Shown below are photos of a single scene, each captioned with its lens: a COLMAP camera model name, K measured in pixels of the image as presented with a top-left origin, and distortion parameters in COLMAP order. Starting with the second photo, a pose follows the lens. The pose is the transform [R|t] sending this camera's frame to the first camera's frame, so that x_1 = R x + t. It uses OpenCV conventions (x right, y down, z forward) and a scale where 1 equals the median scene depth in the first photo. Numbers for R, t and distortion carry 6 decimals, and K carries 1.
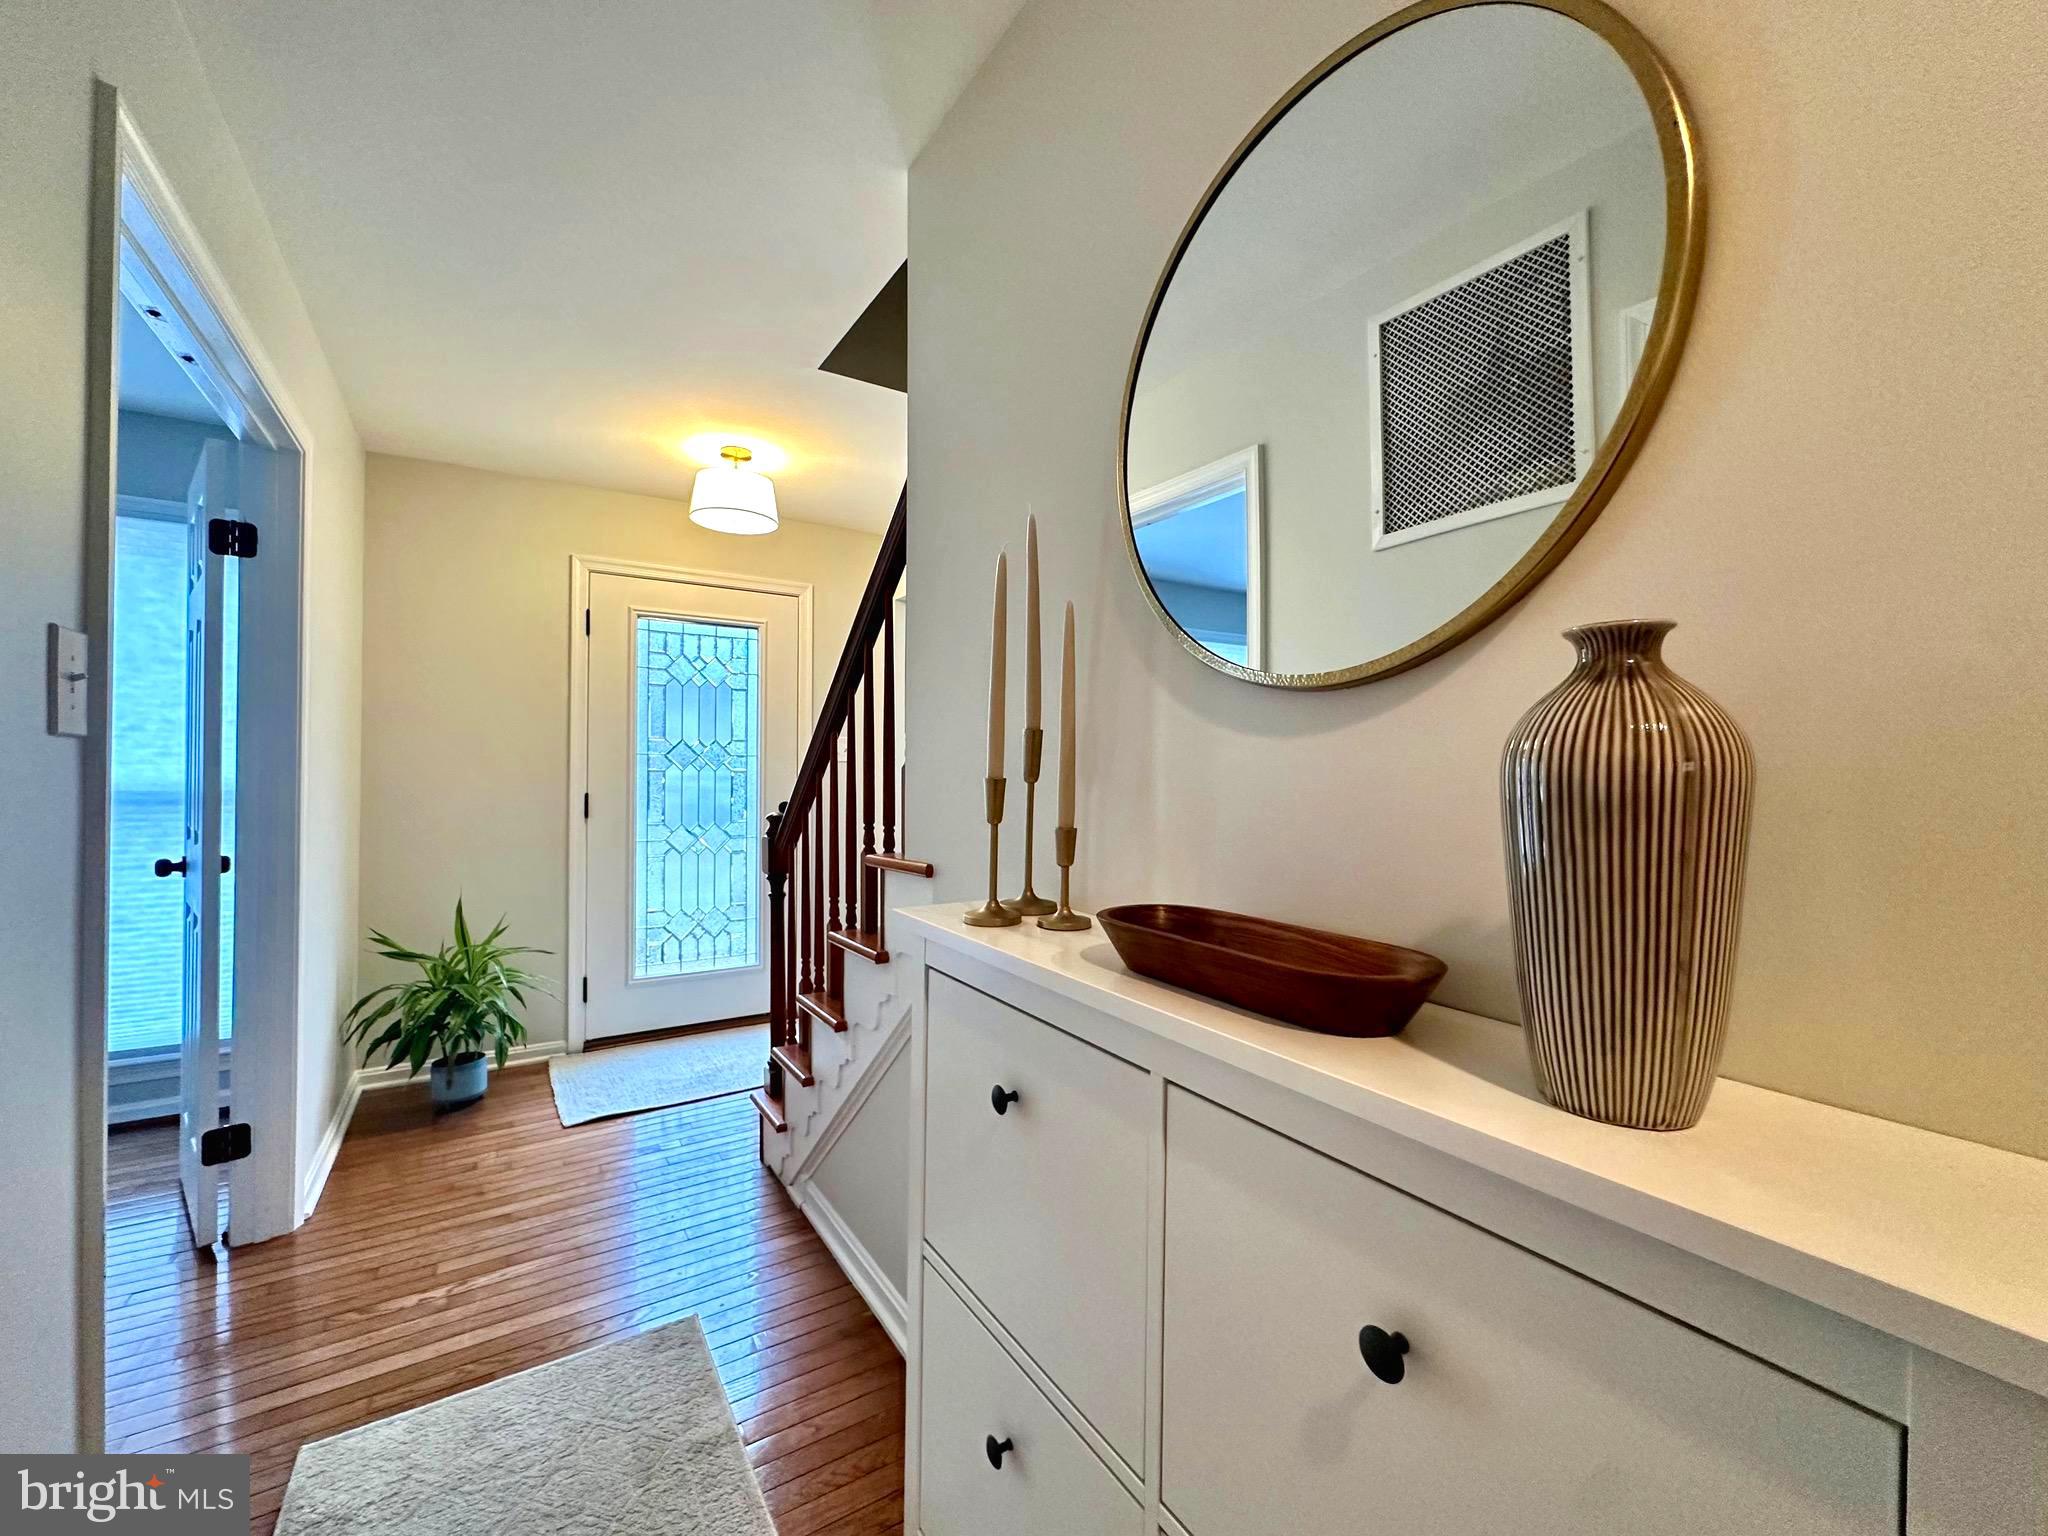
lens RADIAL K [[813.1, 0, 1023.6], [0, 813.1, 759.2], [0, 0, 1]] dist [-0.004420, 0.000155]
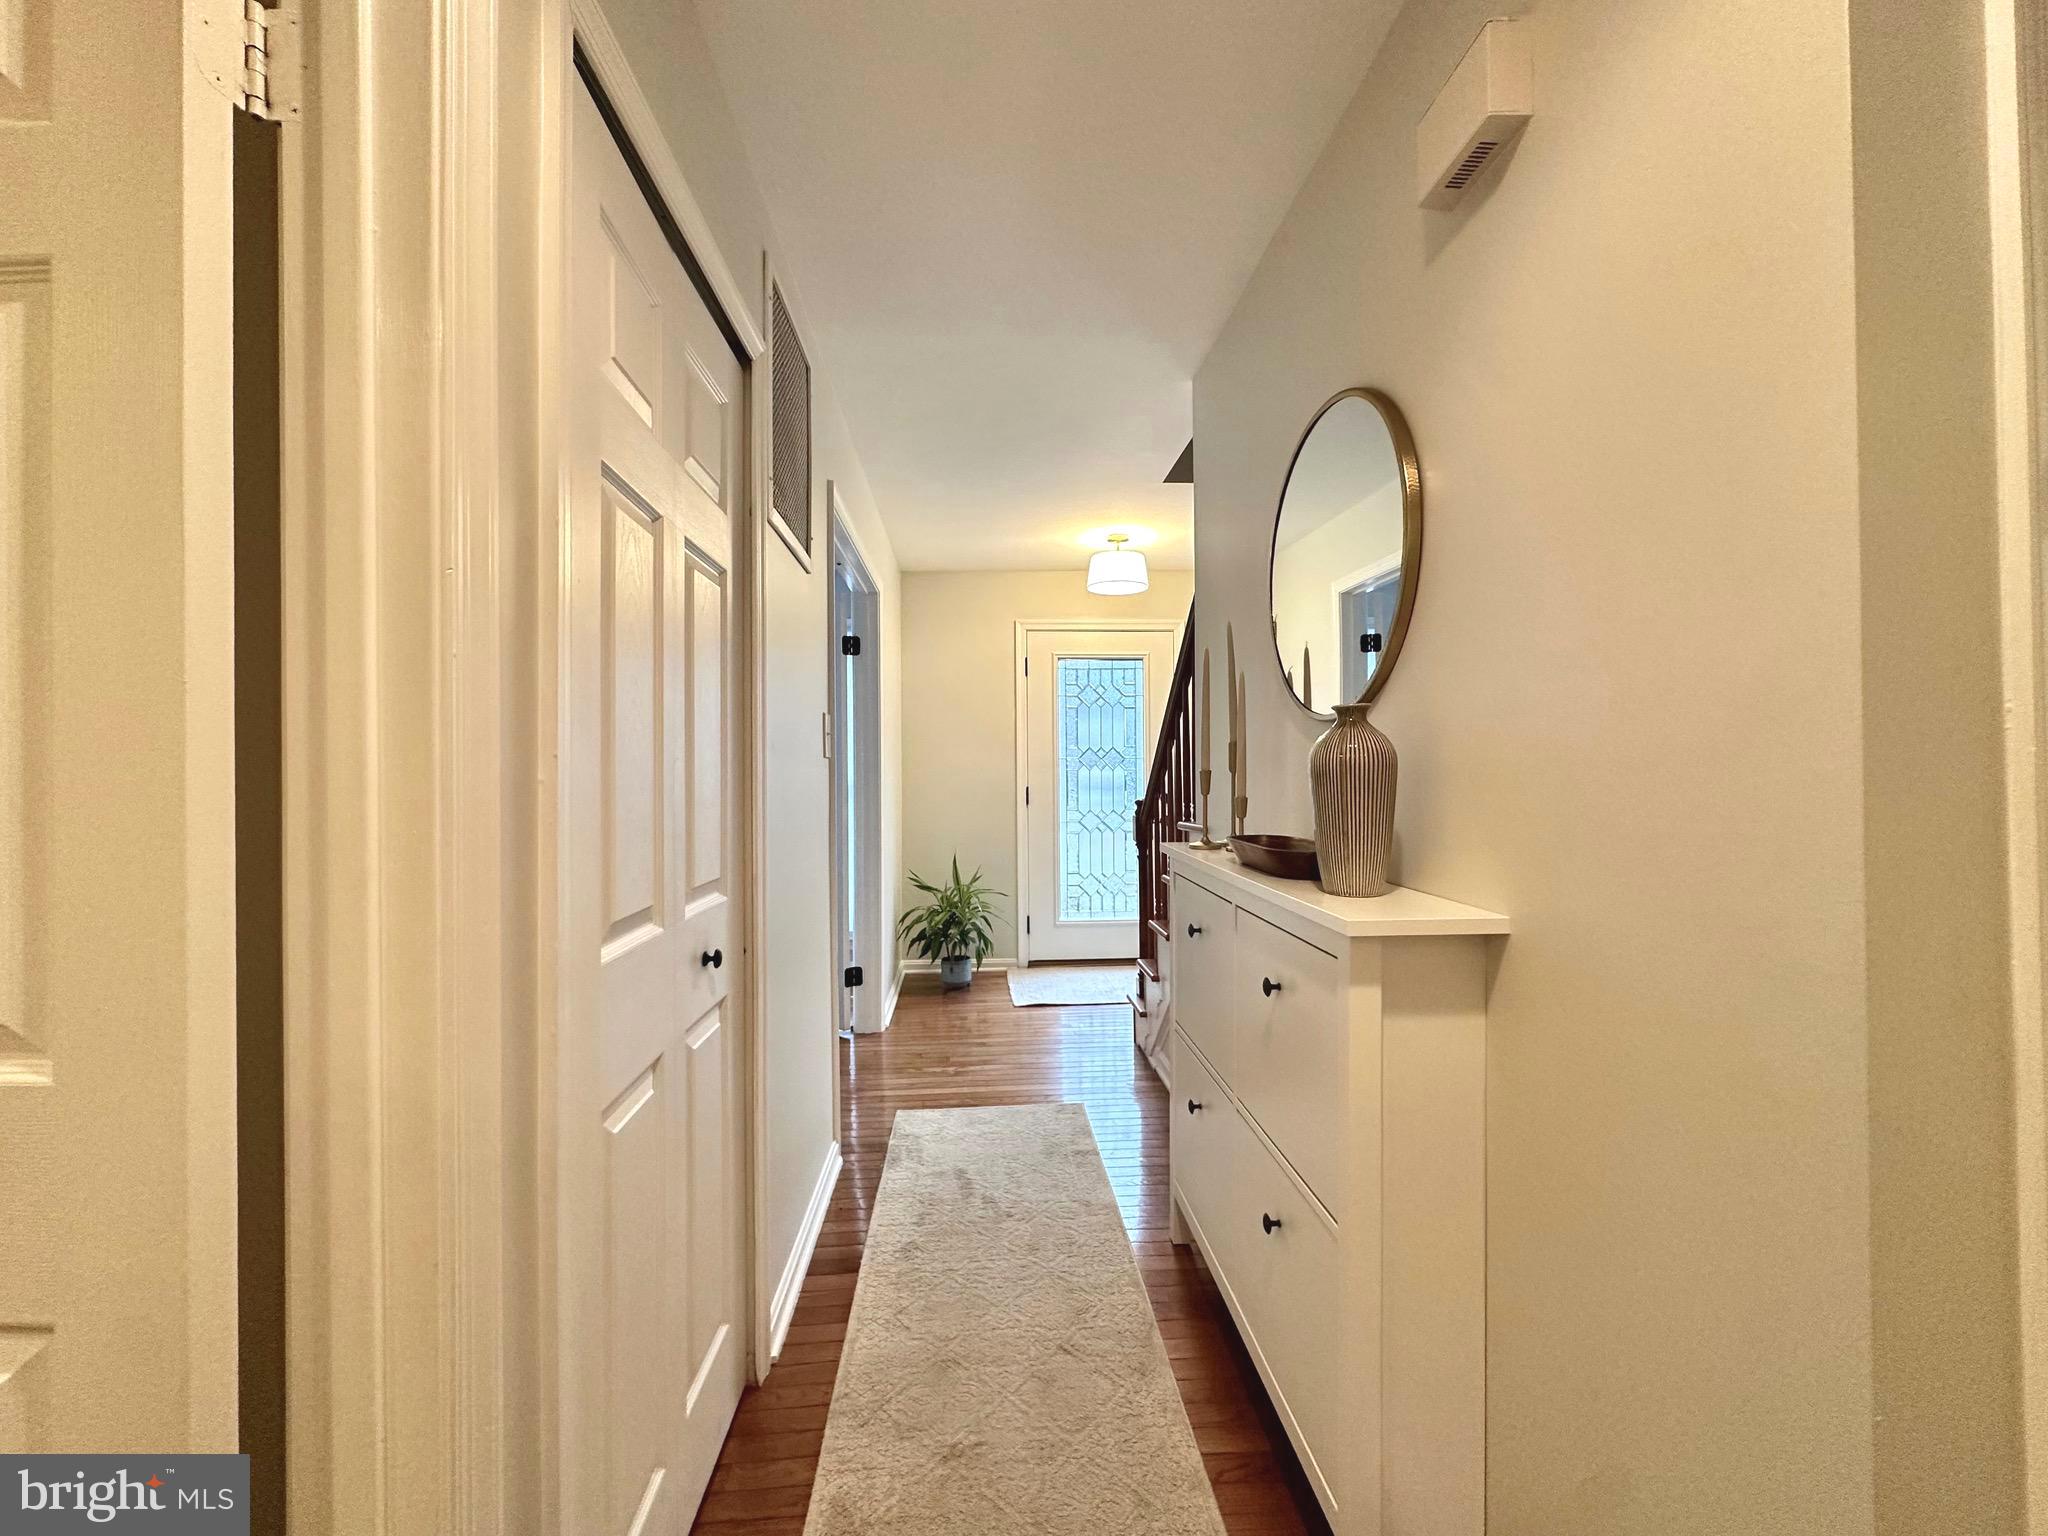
lens RADIAL K [[813.1, 0, 1024.4], [0, 813.1, 764.9], [0, 0, 1]] dist [-0.004420, 0.000155]
pose [[0.872236, -0.013621, -0.488895, 0.189376], [0.016909, 0.999854, 0.002310, -0.000273], [0.488792, -0.010281, 0.872340, -0.299030]]
